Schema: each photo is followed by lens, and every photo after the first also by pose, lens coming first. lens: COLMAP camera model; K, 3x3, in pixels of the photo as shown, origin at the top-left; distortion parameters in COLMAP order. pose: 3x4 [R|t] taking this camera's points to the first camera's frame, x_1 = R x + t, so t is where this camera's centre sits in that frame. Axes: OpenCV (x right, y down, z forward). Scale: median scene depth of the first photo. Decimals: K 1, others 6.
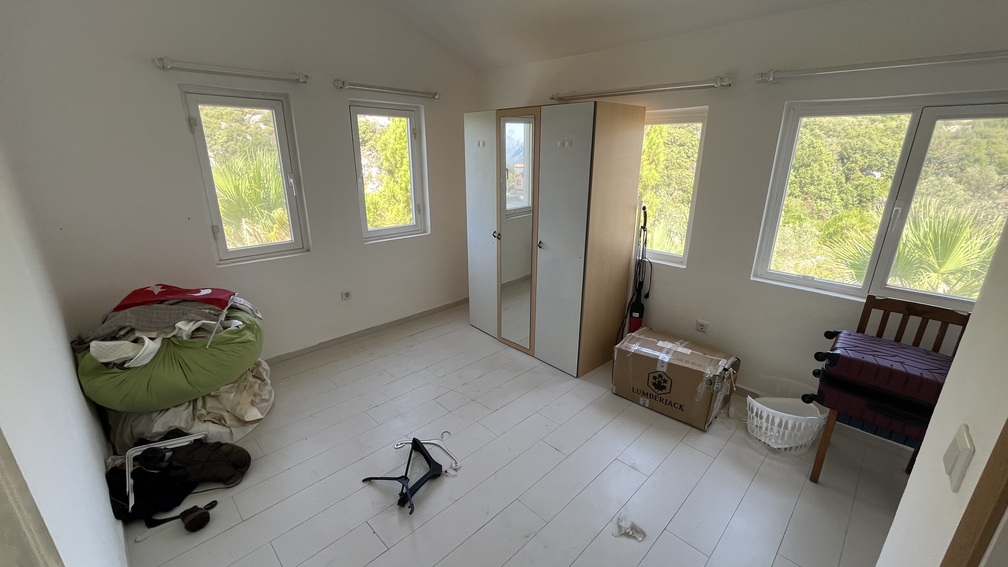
lens RADIAL K [[409.1, 0, 504.0], [0, 409.1, 283.5], [0, 0, 1]] dist [-0.003300, 0.000148]
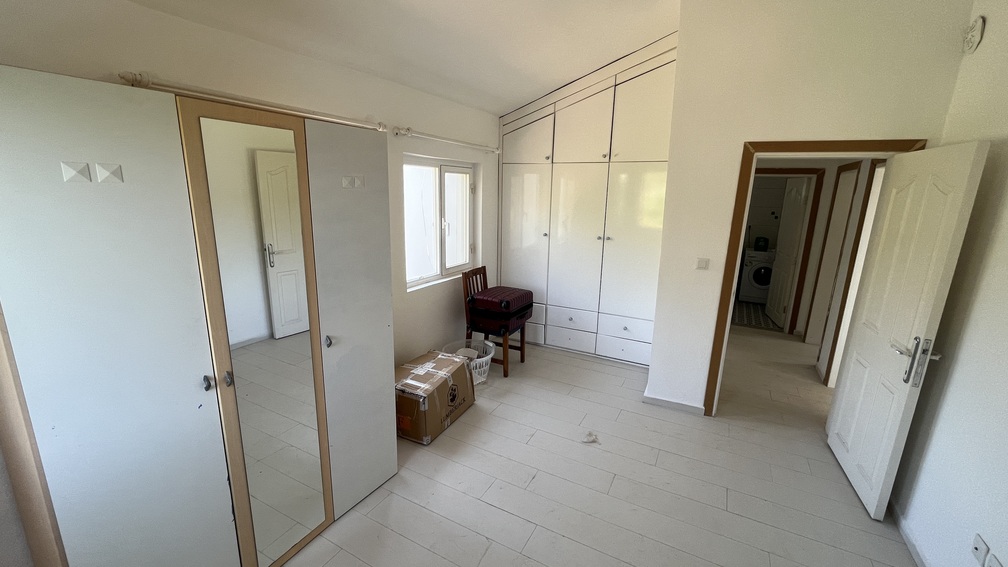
lens RADIAL K [[409.1, 0, 504.0], [0, 409.1, 283.5], [0, 0, 1]] dist [-0.003300, 0.000148]
pose [[-0.286566, -0.228017, 0.930531, -0.567368], [0.274284, 0.911085, 0.307720, -0.306936], [-0.917959, 0.343412, -0.198545, 0.900492]]
